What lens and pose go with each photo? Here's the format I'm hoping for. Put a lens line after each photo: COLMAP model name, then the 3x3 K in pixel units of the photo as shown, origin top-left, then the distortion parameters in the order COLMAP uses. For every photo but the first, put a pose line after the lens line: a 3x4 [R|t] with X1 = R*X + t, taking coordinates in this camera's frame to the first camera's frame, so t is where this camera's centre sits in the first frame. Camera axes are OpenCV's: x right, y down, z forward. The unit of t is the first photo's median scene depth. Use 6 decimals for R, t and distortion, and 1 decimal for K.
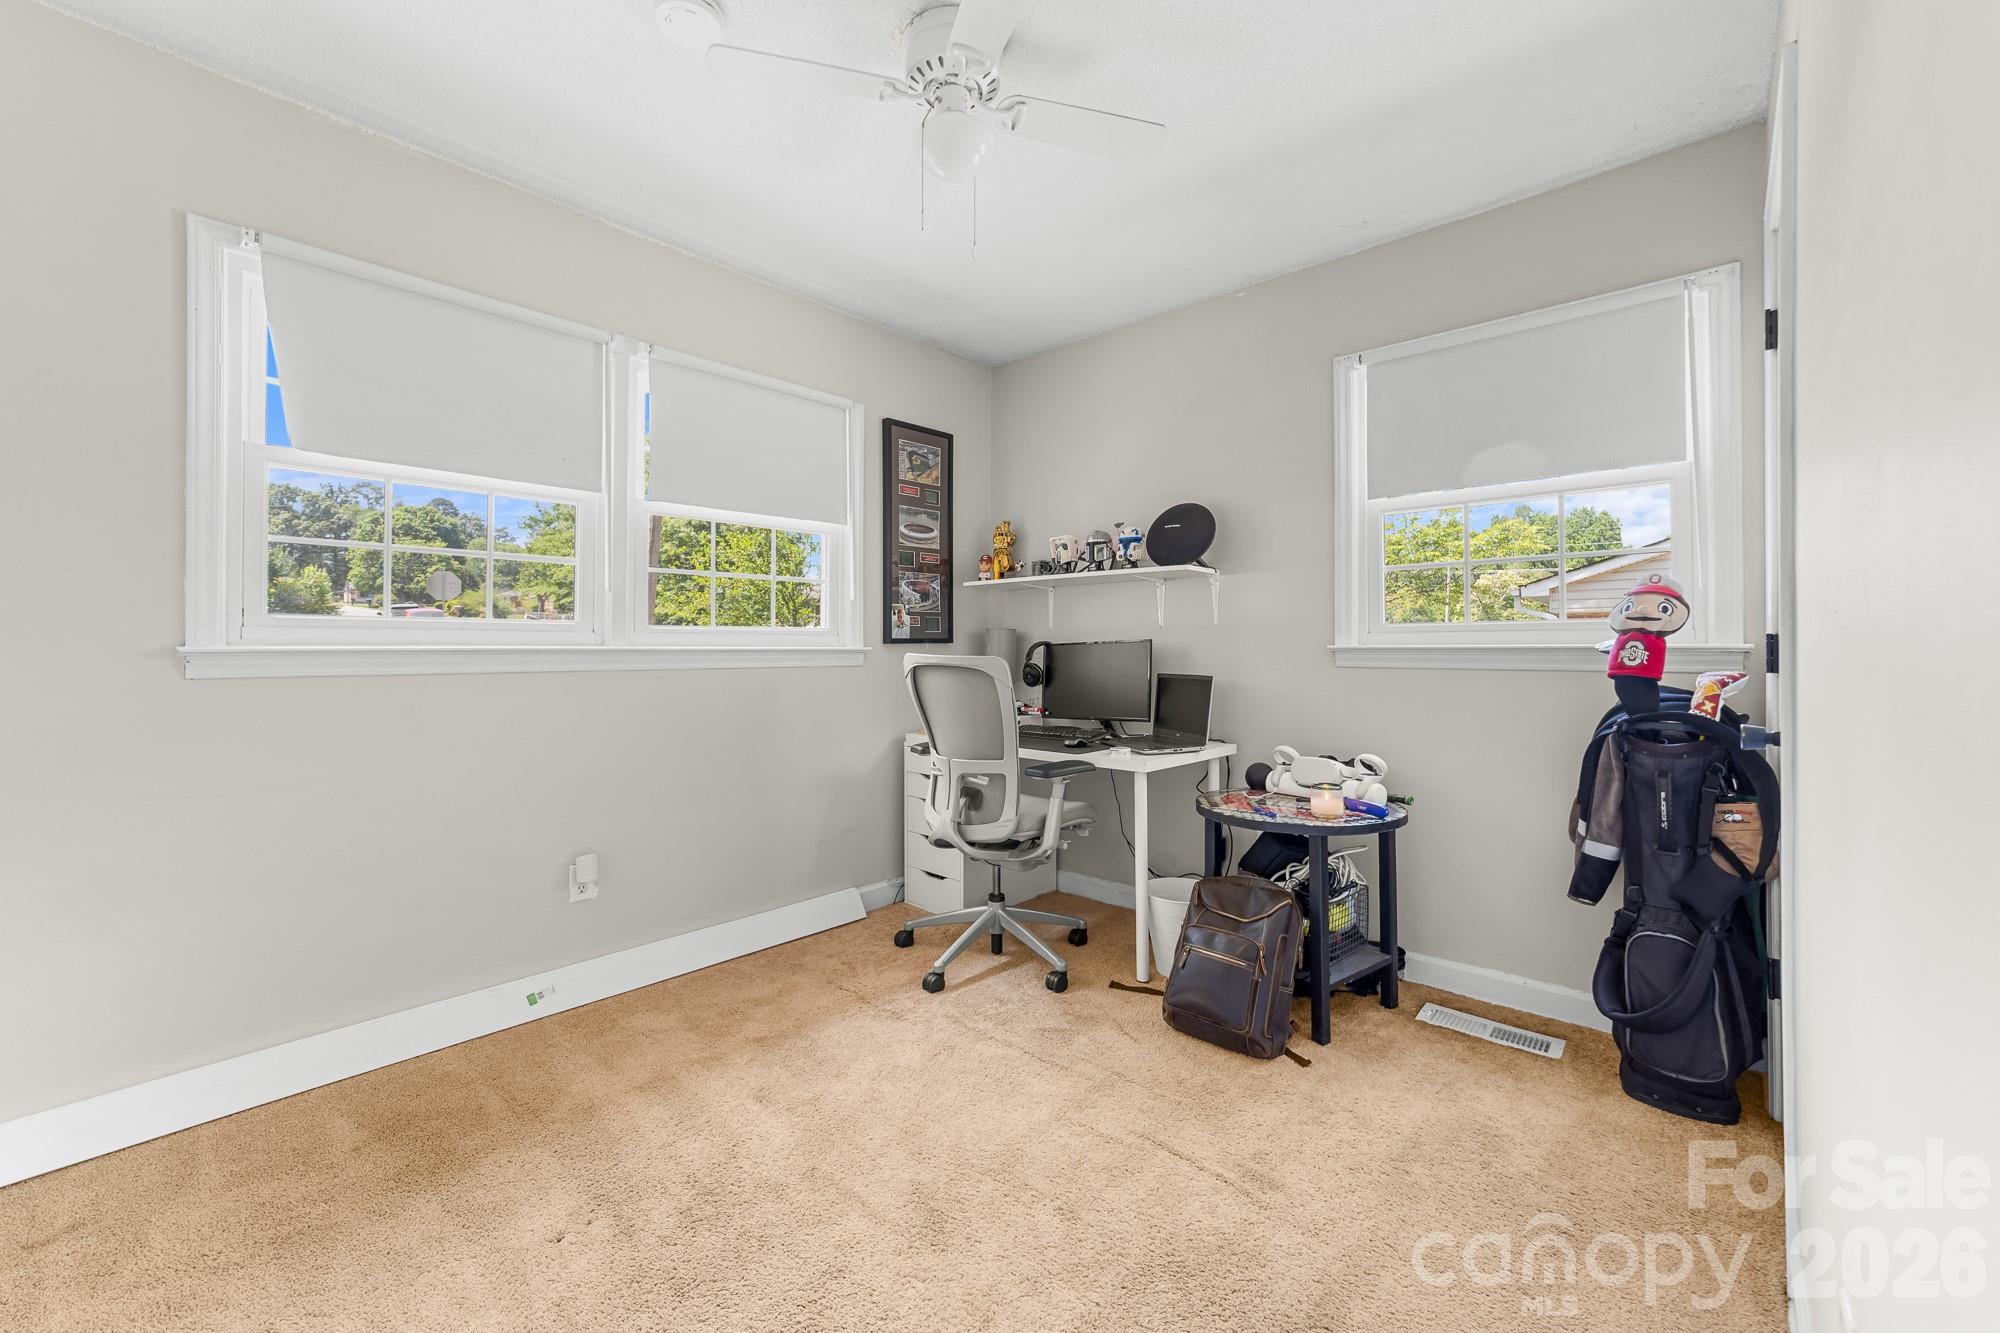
lens RADIAL K [[795.4, 0, 986.1], [0, 795.4, 639.2], [0, 0, 1]] dist [-0.001185, 0.000109]
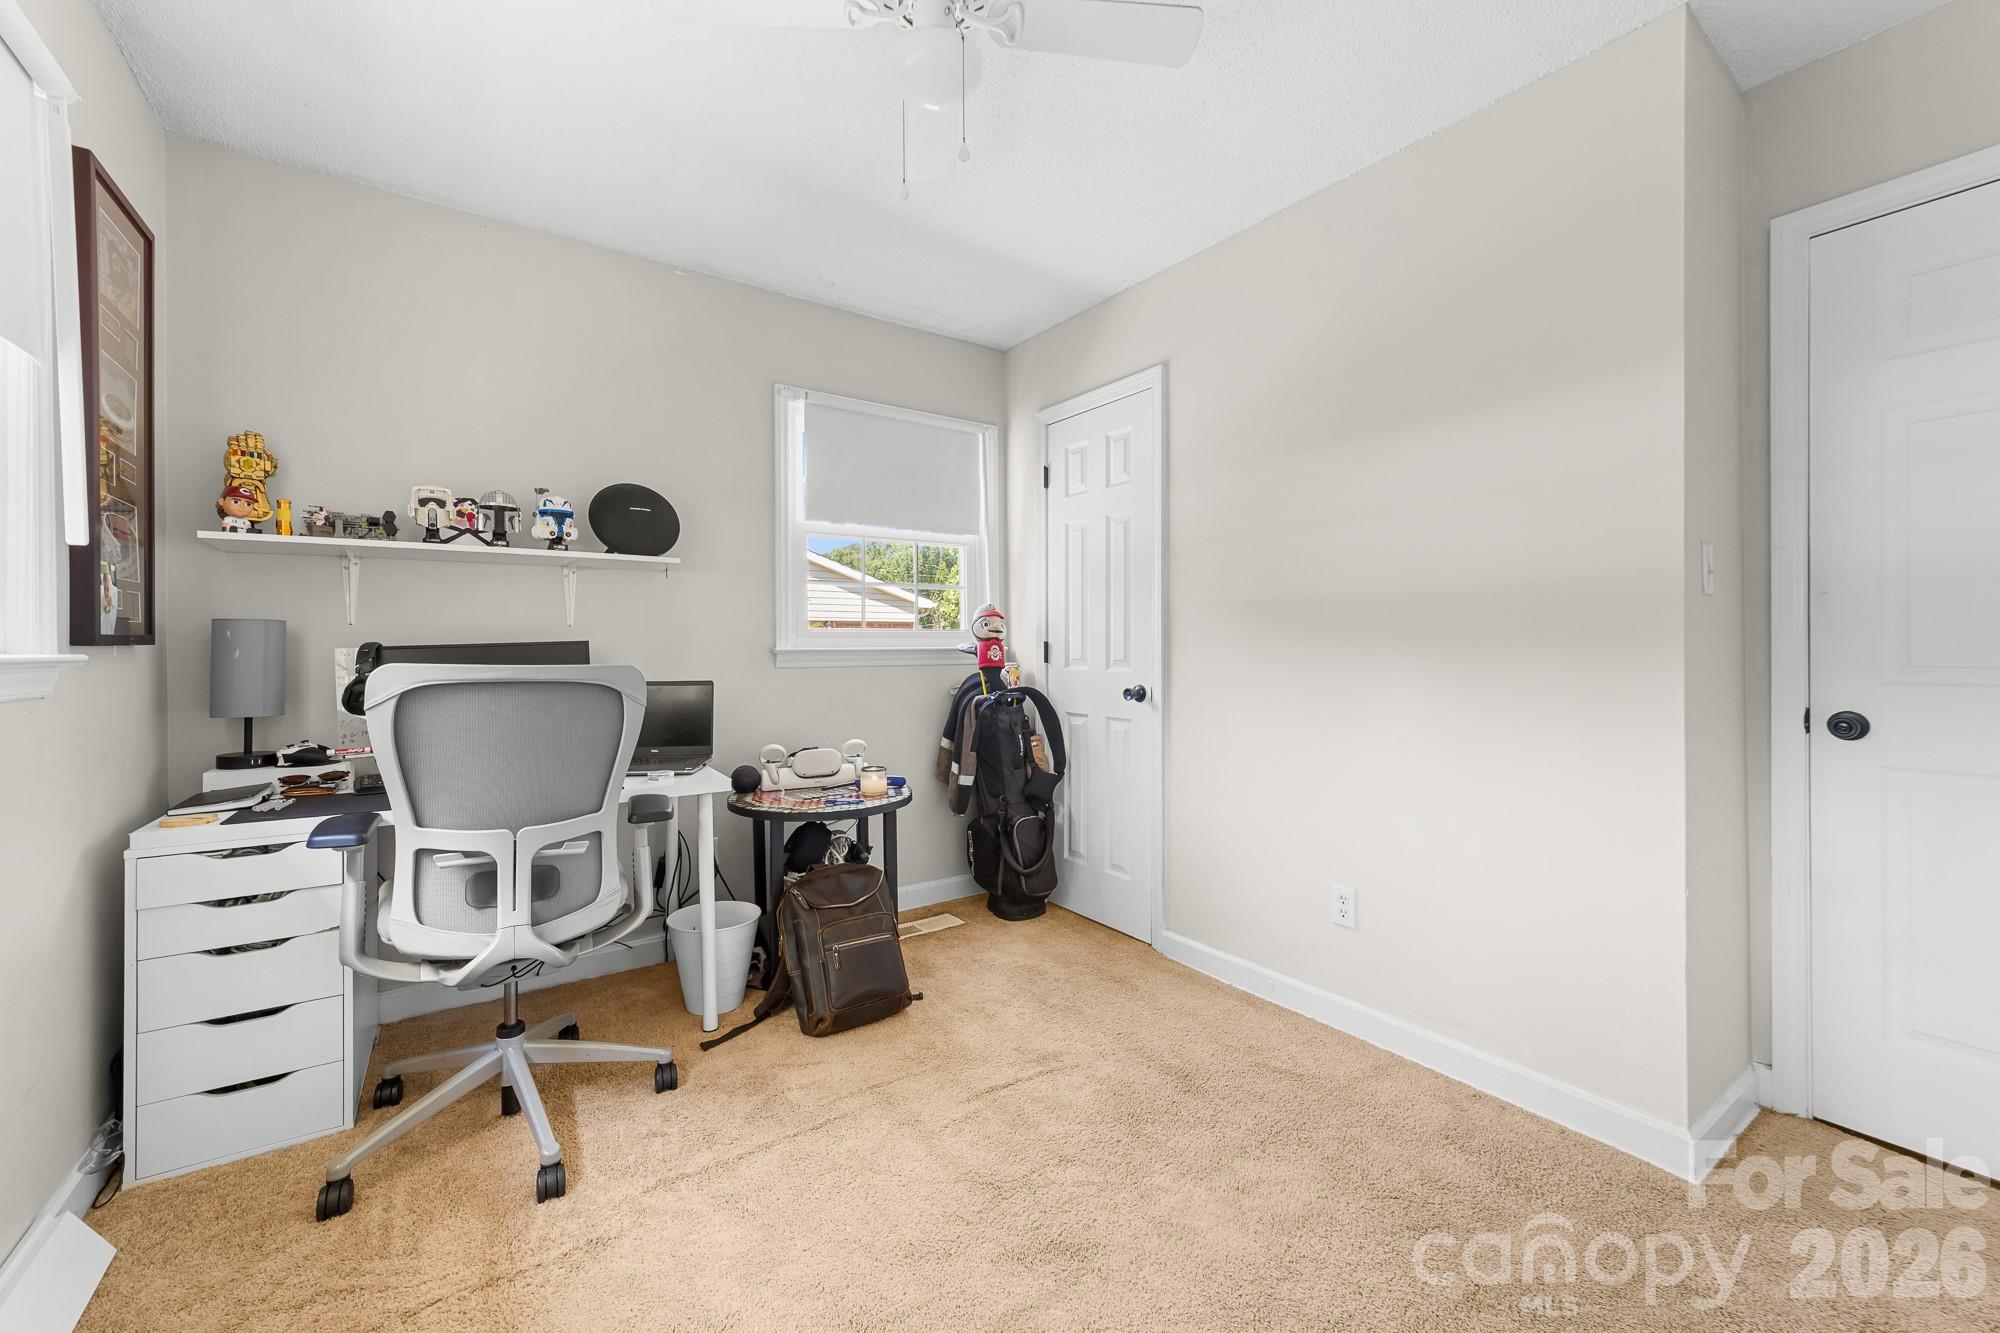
lens RADIAL K [[781.8, 0, 992.5], [0, 781.8, 647.4], [0, 0, 1]] dist [-0.001028, 0.000183]
pose [[0.218556, 0.000242, 0.975824, -0.647352], [-0.006091, 0.999981, 0.001117, 0.004186], [-0.975805, -0.006188, 0.218554, 0.570098]]
